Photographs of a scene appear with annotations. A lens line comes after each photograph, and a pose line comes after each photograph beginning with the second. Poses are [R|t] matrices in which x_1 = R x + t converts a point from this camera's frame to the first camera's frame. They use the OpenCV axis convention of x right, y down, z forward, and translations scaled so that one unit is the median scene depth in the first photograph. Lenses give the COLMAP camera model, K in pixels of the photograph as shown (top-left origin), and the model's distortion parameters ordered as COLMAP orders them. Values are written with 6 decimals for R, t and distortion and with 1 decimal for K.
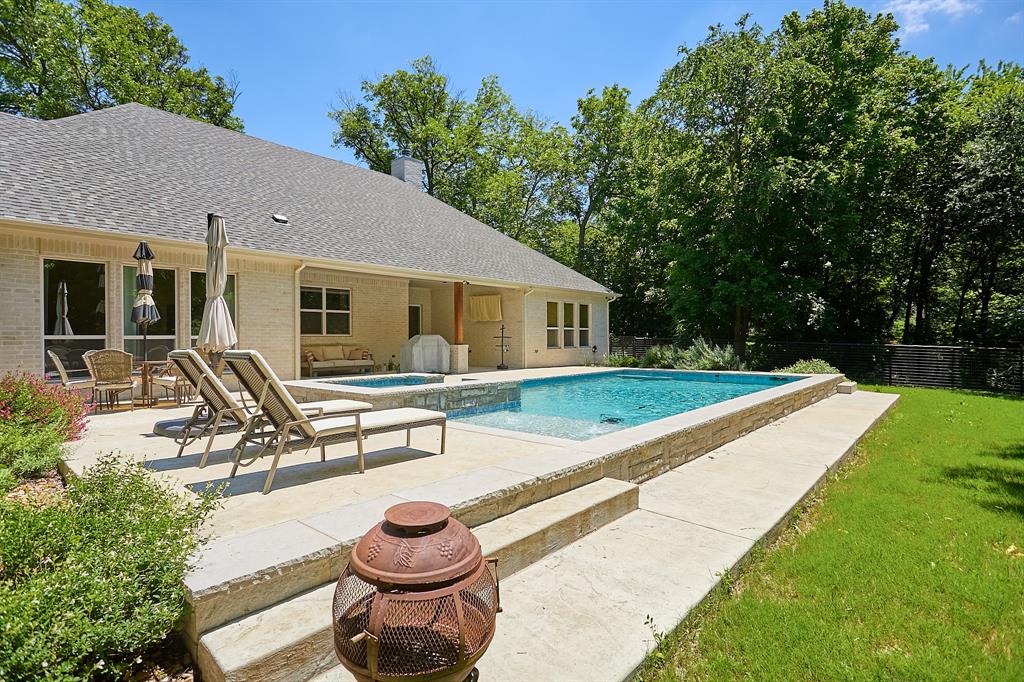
lens RADIAL K [[505.2, 0, 513.0], [0, 505.2, 338.2], [0, 0, 1]] dist [0.003577, -0.000327]
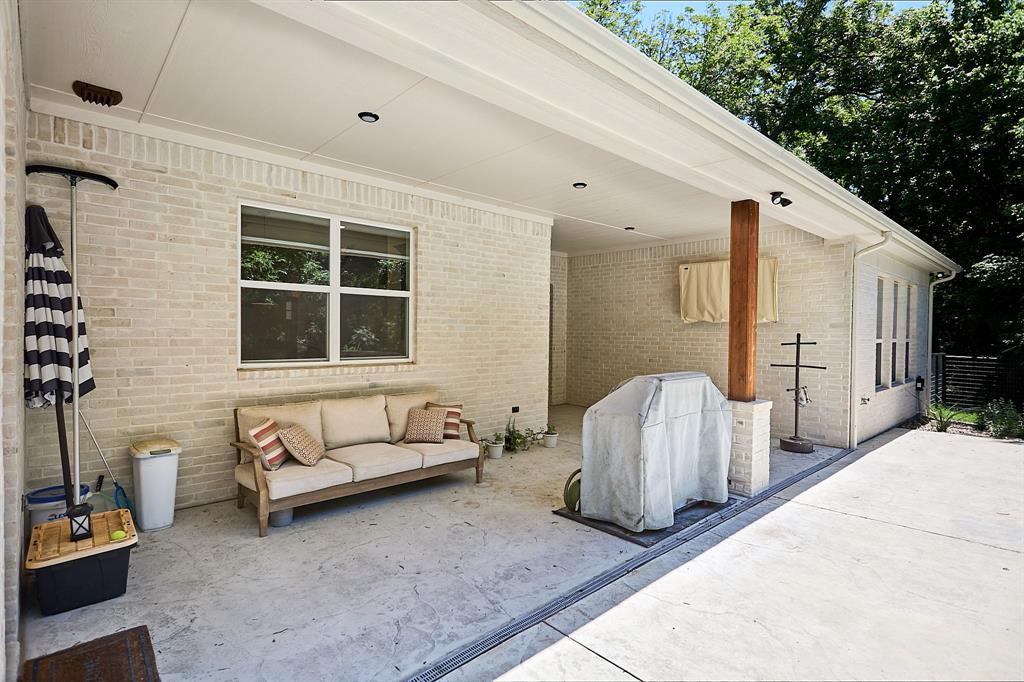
lens RADIAL K [[505.2, 0, 513.0], [0, 505.2, 338.2], [0, 0, 1]] dist [0.003577, -0.000327]
pose [[0.993700, 0.018404, -0.110551, -0.220329], [-0.016729, 0.999731, 0.016062, -0.029502], [0.110817, -0.014111, 0.993741, 0.685384]]
